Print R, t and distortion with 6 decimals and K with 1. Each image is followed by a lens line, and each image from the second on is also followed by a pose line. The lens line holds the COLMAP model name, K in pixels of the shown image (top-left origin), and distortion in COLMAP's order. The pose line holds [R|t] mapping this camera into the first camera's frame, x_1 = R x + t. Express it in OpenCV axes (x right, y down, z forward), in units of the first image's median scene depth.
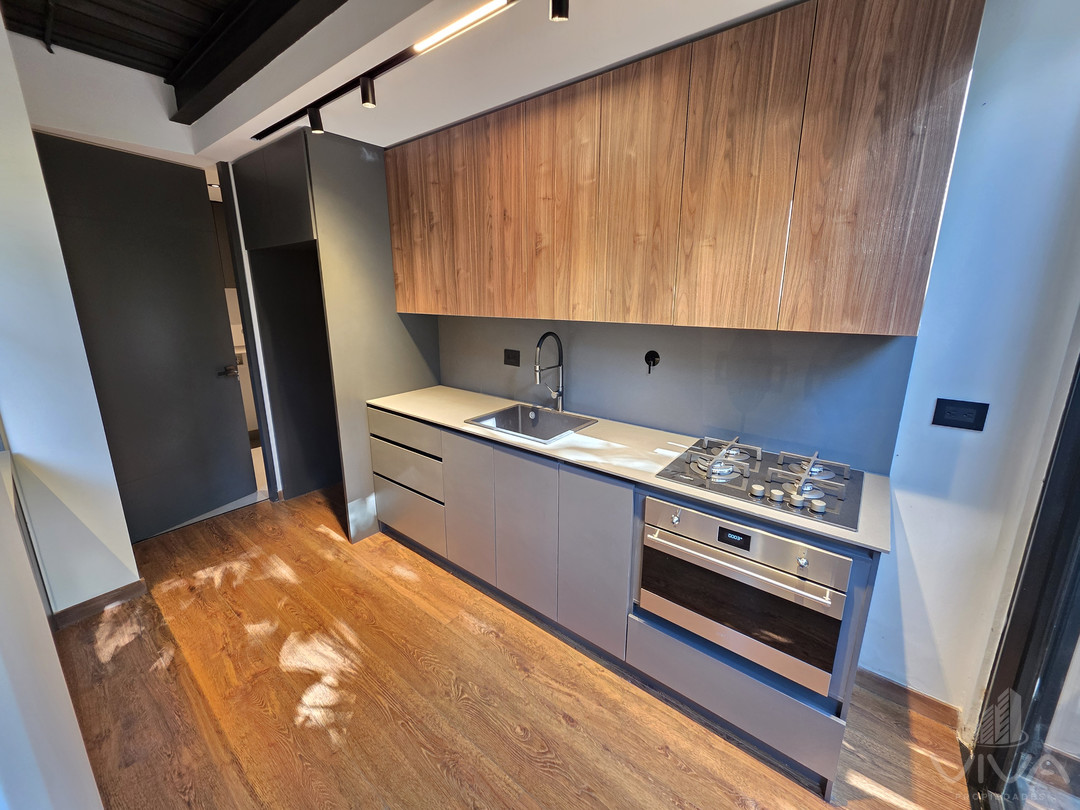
lens RADIAL K [[430.2, 0, 531.6], [0, 430.2, 396.3], [0, 0, 1]] dist [0.002177, -0.000179]
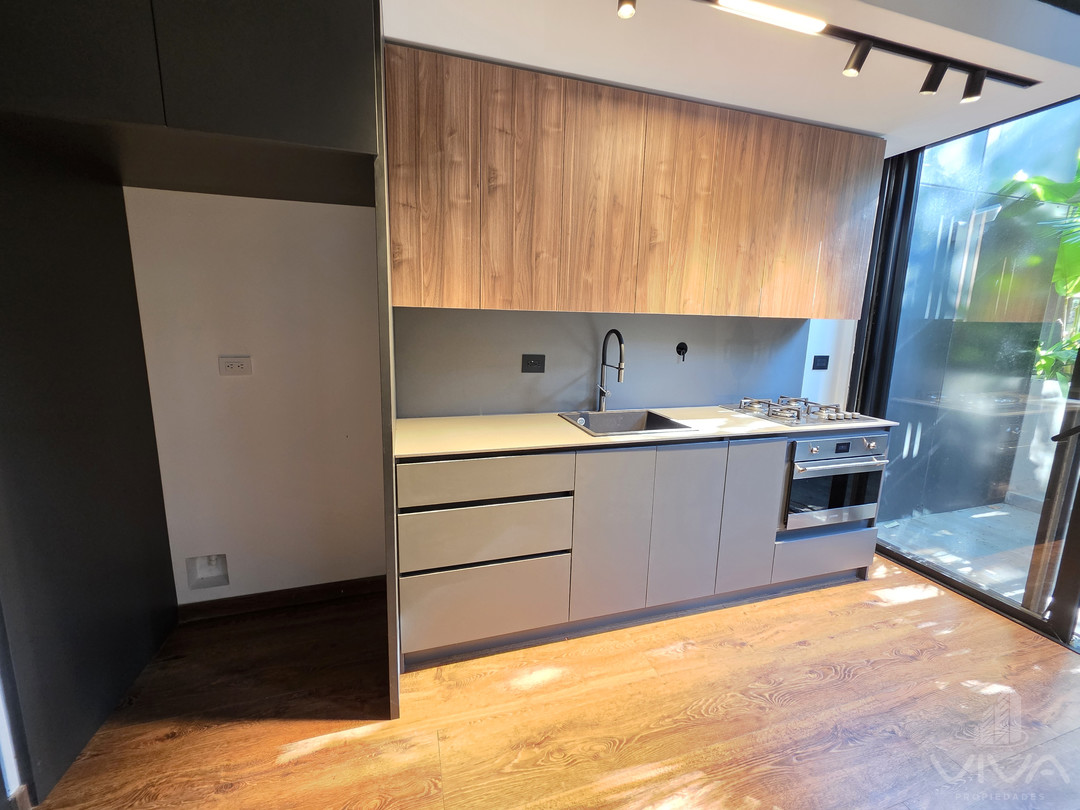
lens RADIAL K [[430.2, 0, 538.7], [0, 430.2, 394.0], [0, 0, 1]] dist [0.002177, -0.000179]
pose [[0.565103, -0.125356, 0.815441, -1.018292], [0.171979, 0.984575, 0.032175, -0.076093], [-0.806896, 0.122056, 0.577945, 0.689503]]
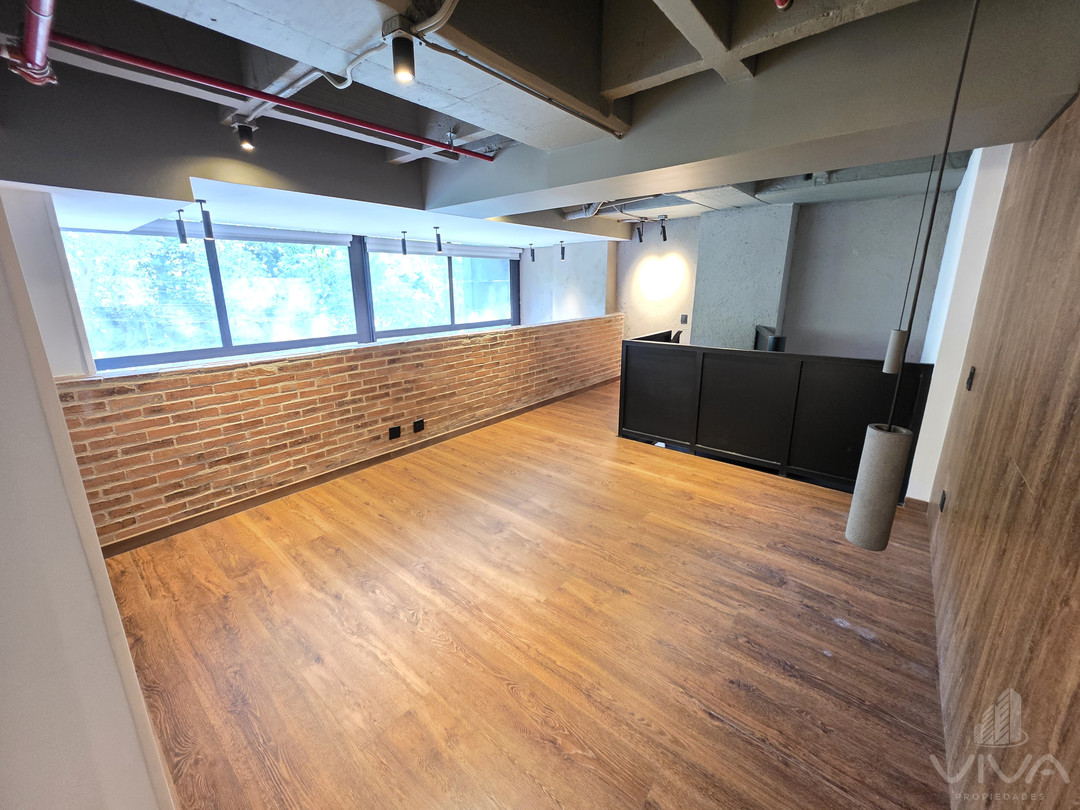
lens RADIAL K [[430.2, 0, 521.4], [0, 430.2, 392.2], [0, 0, 1]] dist [0.002177, -0.000179]
pose [[-0.999442, -0.002180, 0.033329, -0.452118], [0.013503, 0.886306, 0.462904, -0.376203], [-0.030549, 0.463096, -0.885782, 1.593605]]
